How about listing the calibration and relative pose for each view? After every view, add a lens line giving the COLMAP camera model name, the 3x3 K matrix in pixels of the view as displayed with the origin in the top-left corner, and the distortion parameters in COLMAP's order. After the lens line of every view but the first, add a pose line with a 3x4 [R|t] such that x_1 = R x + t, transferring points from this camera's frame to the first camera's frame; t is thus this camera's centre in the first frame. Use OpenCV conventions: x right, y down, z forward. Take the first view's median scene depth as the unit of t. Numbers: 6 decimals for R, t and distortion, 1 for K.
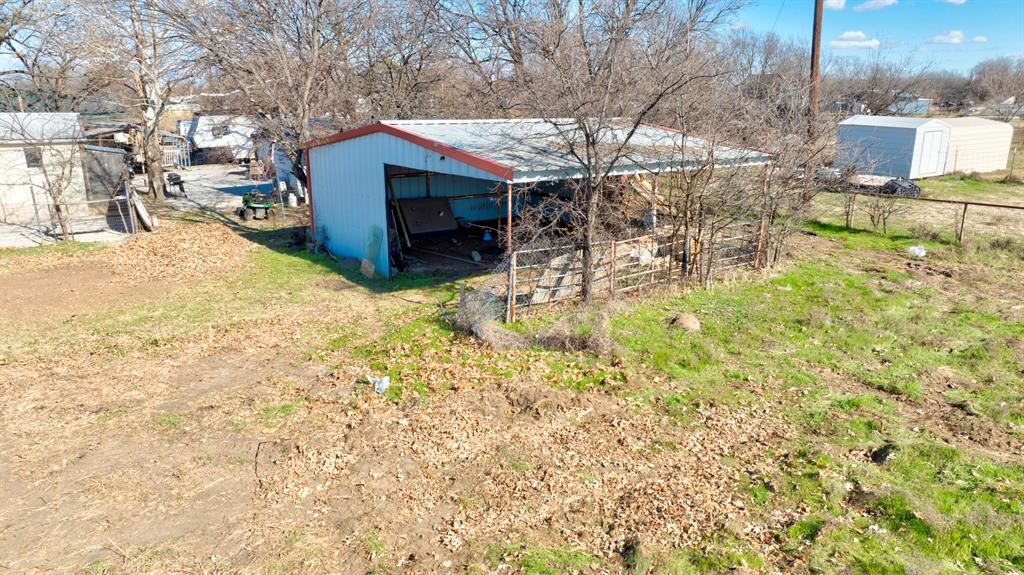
lens RADIAL K [[686.9, 0, 512.0], [0, 686.9, 287.5], [0, 0, 1]] dist [-0.100092, 0.079770]
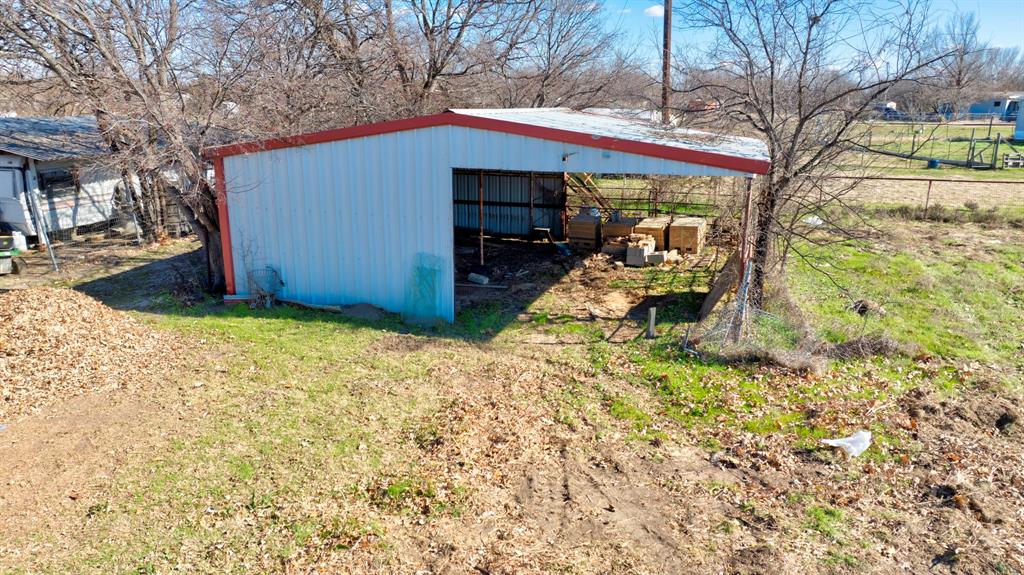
lens RADIAL K [[686.9, 0, 512.0], [0, 686.9, 287.5], [0, 0, 1]] dist [-0.100092, 0.079770]
pose [[0.790437, -0.140330, 0.596252, -0.595682], [0.146039, 0.988508, 0.039049, -0.073066], [-0.594880, 0.056210, 0.801847, 0.376361]]
